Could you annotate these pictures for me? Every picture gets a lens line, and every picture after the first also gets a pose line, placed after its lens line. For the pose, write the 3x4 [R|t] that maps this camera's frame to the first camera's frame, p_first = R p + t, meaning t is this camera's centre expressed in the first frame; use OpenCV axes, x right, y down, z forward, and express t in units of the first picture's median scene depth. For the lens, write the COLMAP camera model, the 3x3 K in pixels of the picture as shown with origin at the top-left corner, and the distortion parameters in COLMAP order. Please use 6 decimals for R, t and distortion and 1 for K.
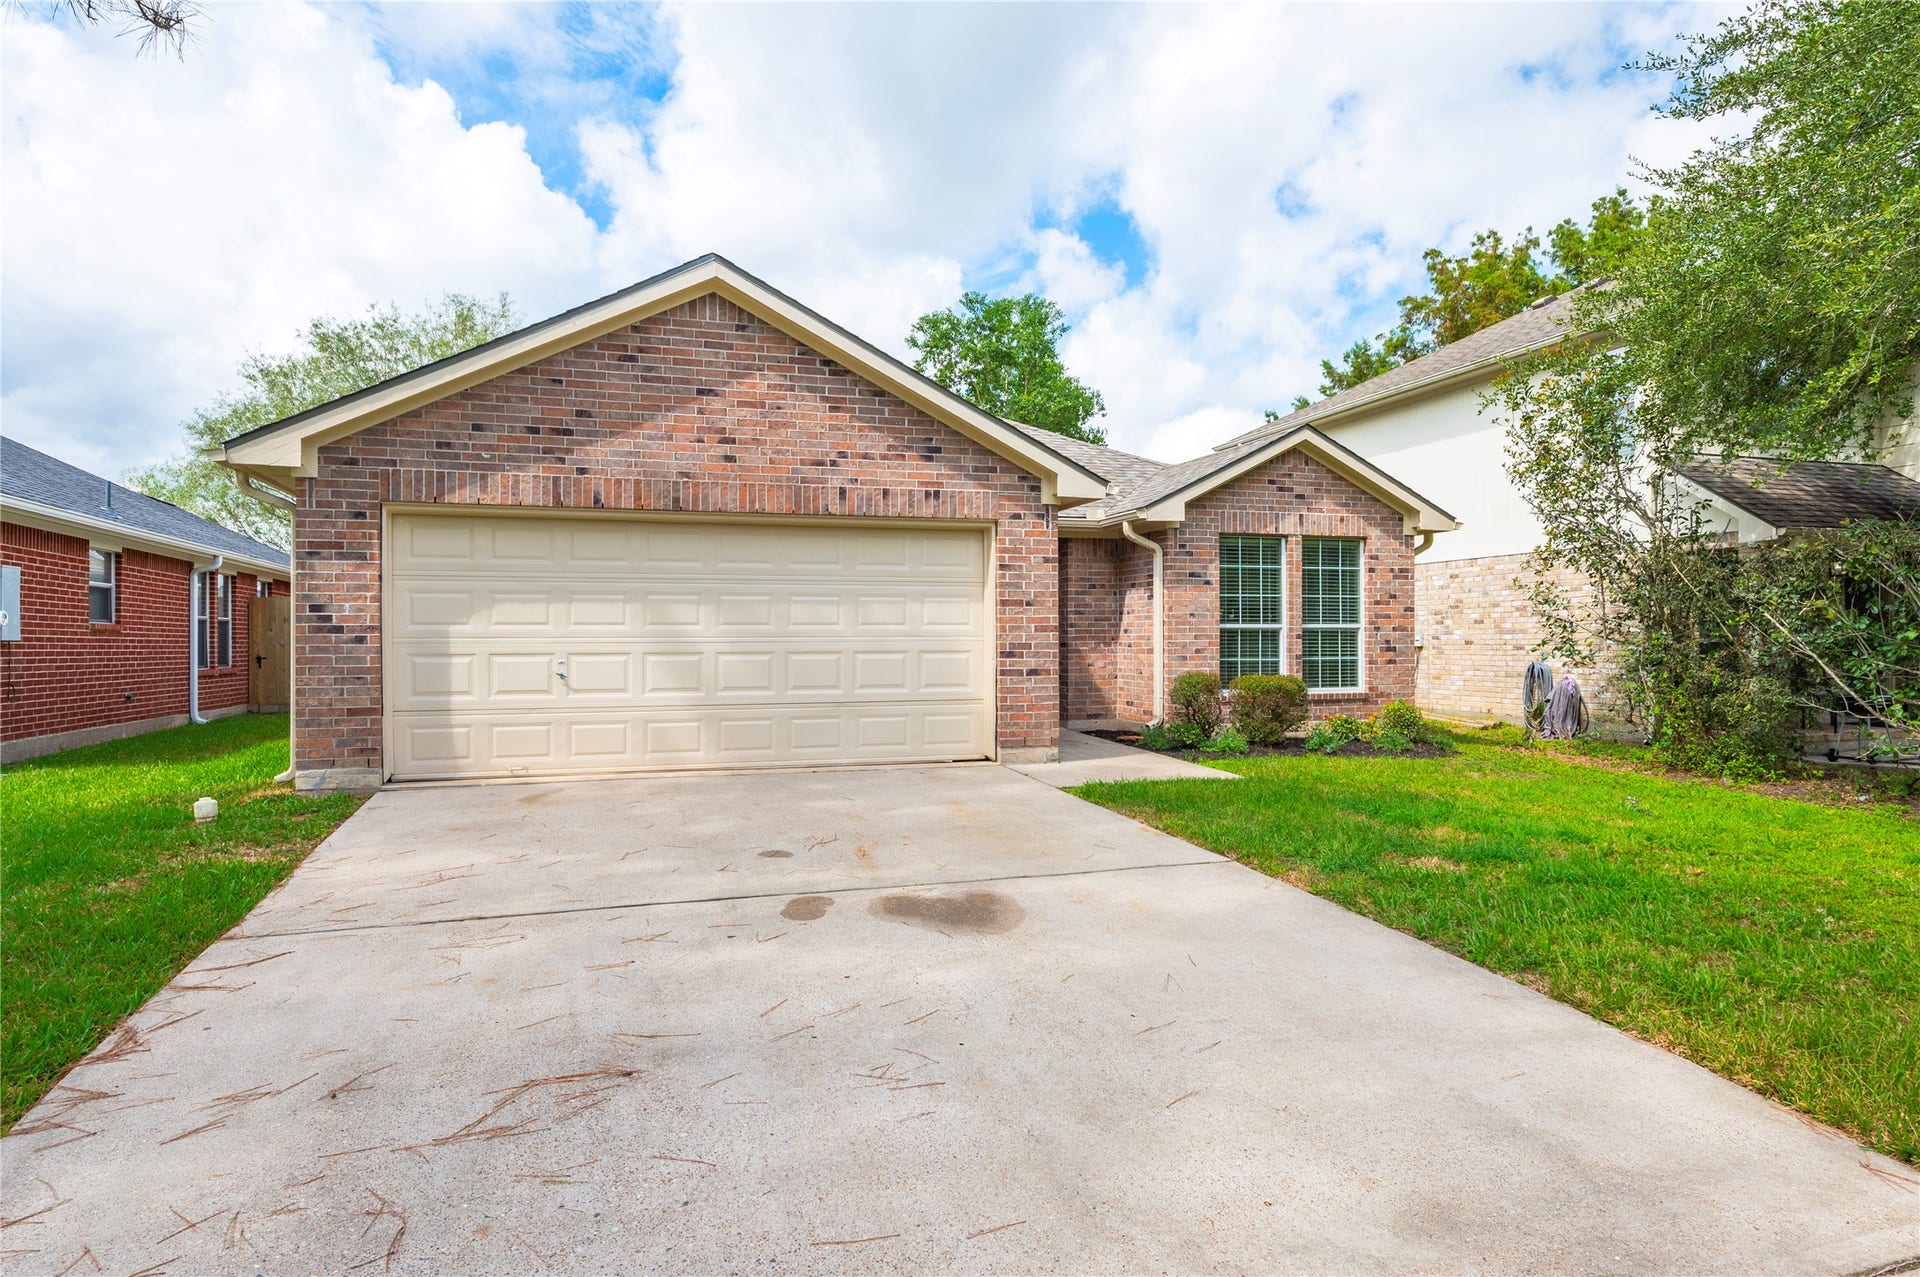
lens RADIAL K [[942.7, 0, 930.4], [0, 942.7, 645.1], [0, 0, 1]] dist [0.000661, -0.000179]
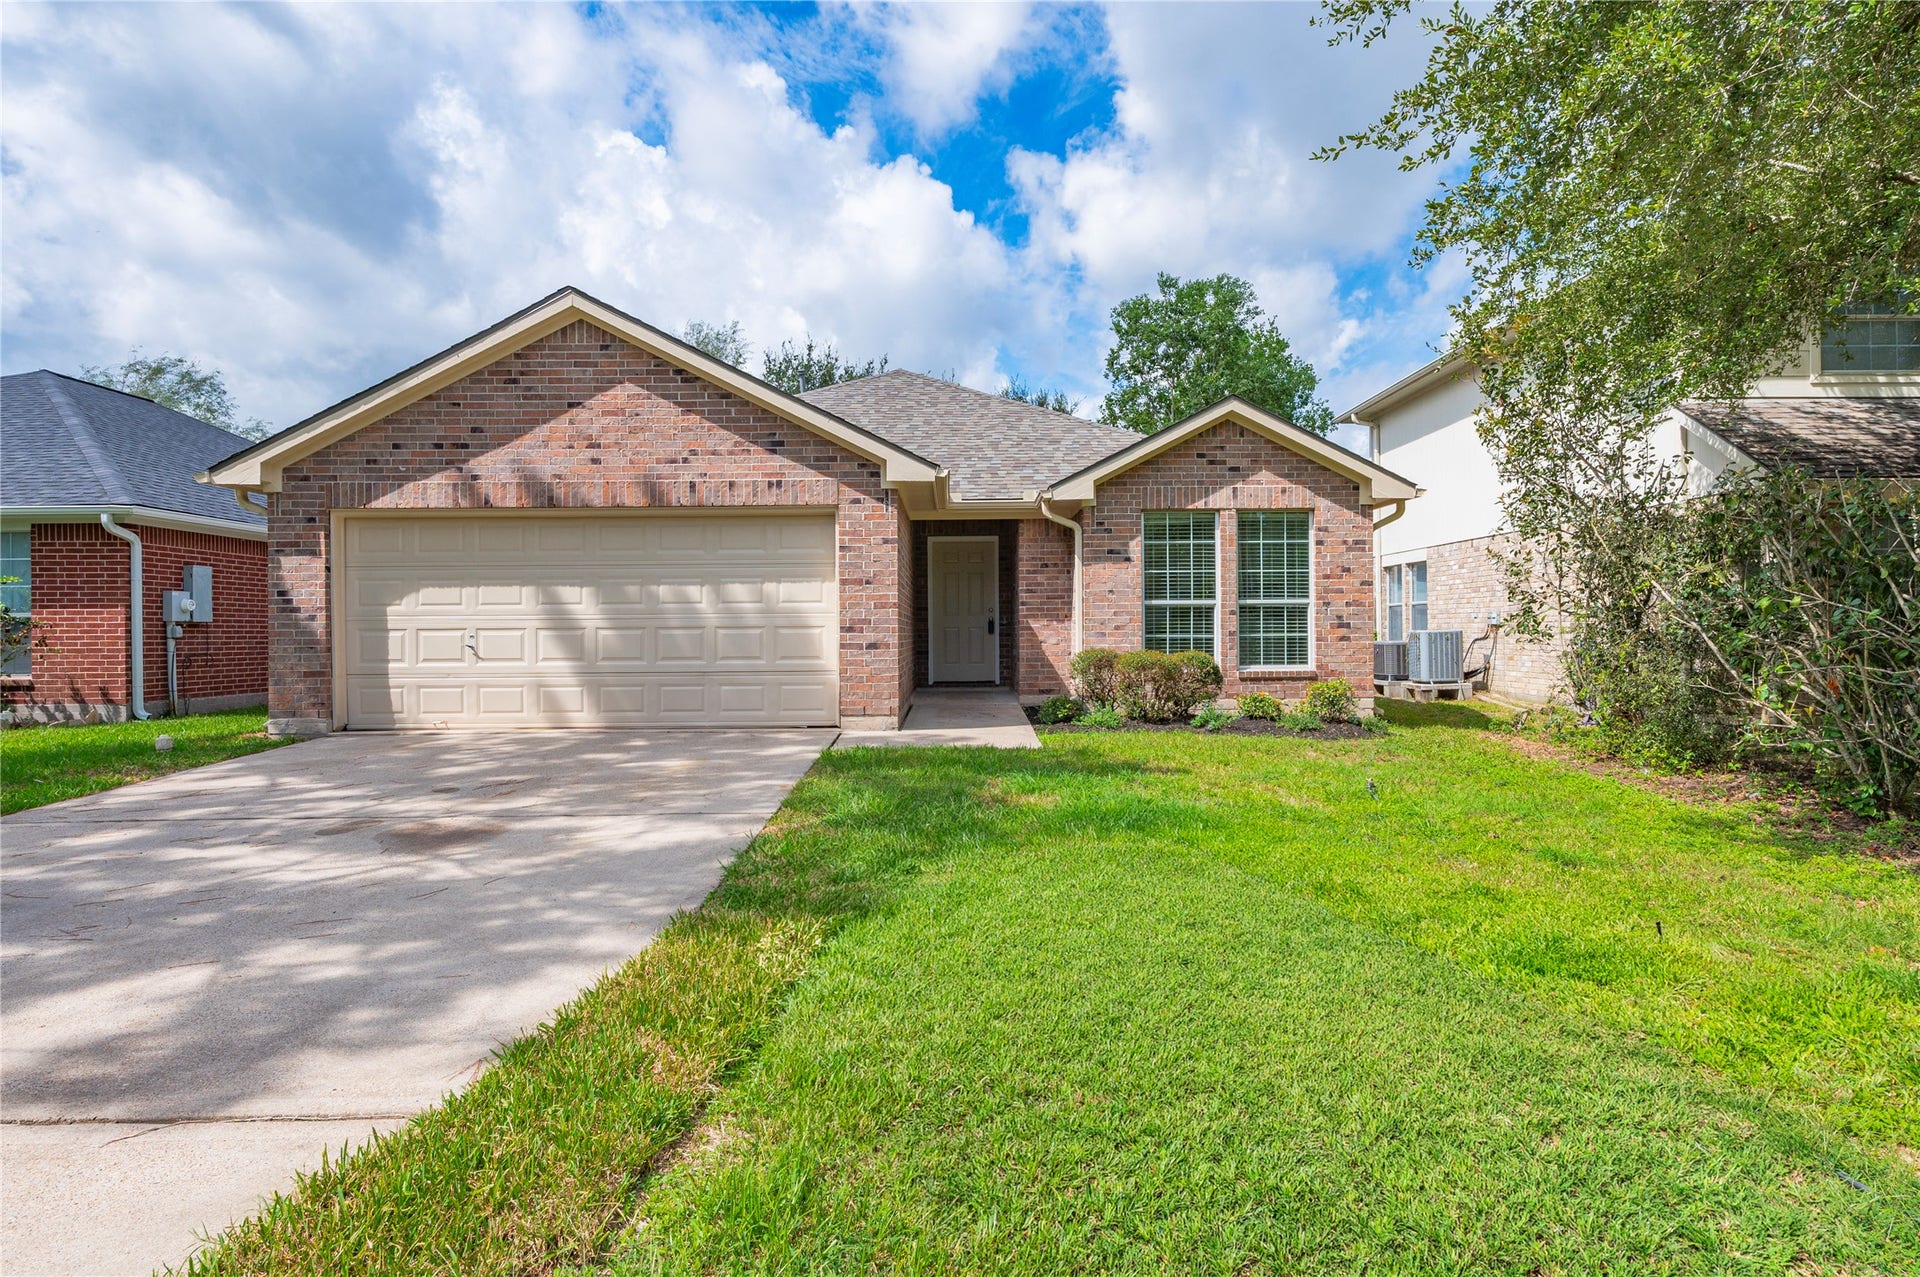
lens RADIAL K [[905.4, 0, 960.0], [0, 905.4, 638.5], [0, 0, 1]] dist [-0.001162, 0.000031]
pose [[0.968274, 0.000365, -0.249889, 0.462703], [0.002231, 0.999946, 0.010105, 0.010036], [0.249880, -0.010342, 0.968222, 0.026473]]
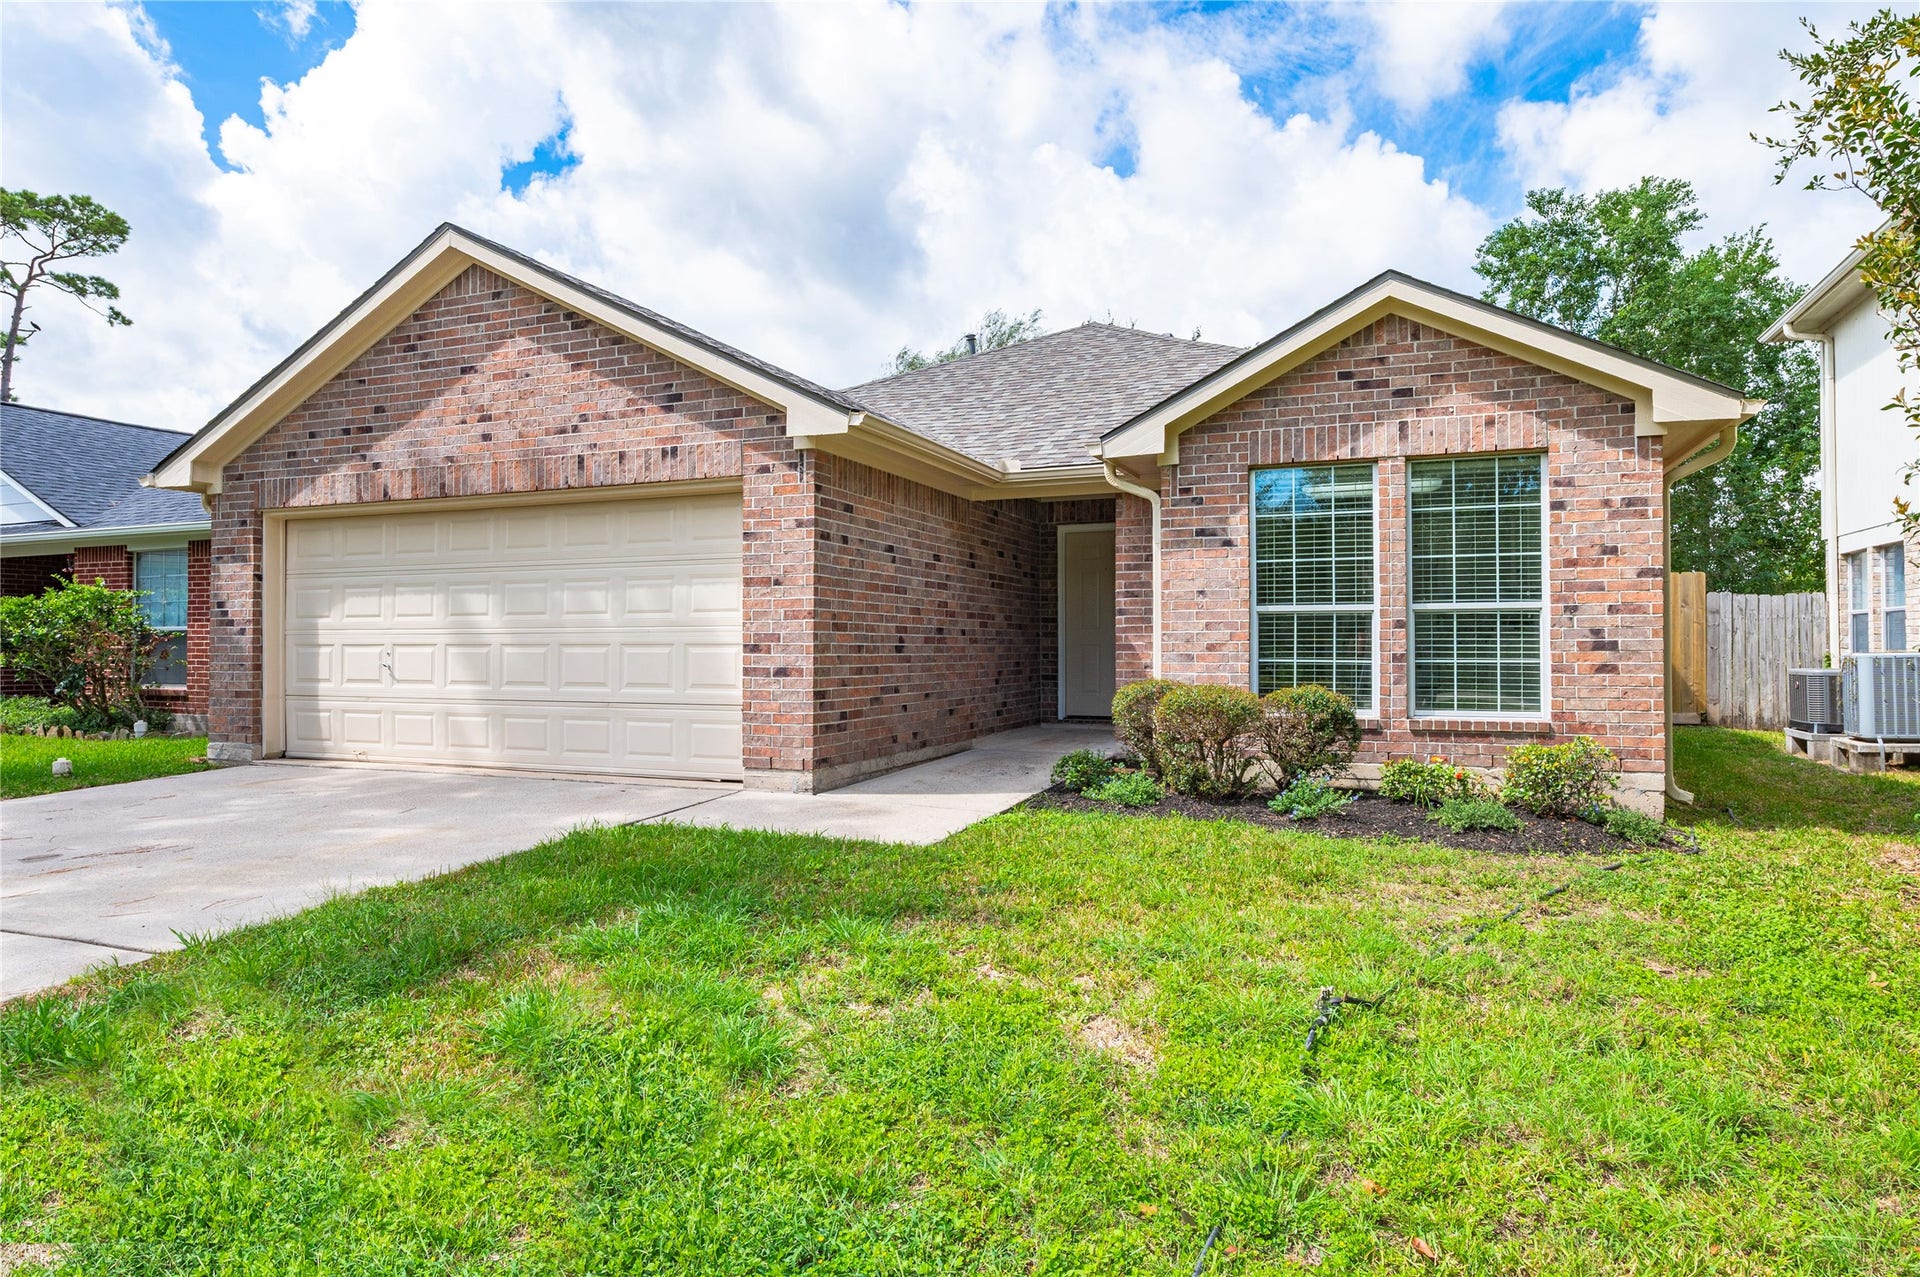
lens RADIAL K [[978.0, 0, 1010.6], [0, 978.0, 640.8], [0, 0, 1]] dist [-0.002882, -0.000501]
pose [[0.830550, 0.001083, -0.556943, 0.701182], [-0.002787, 0.999994, -0.002213, 0.004810], [0.556937, 0.003390, 0.830548, 0.447251]]
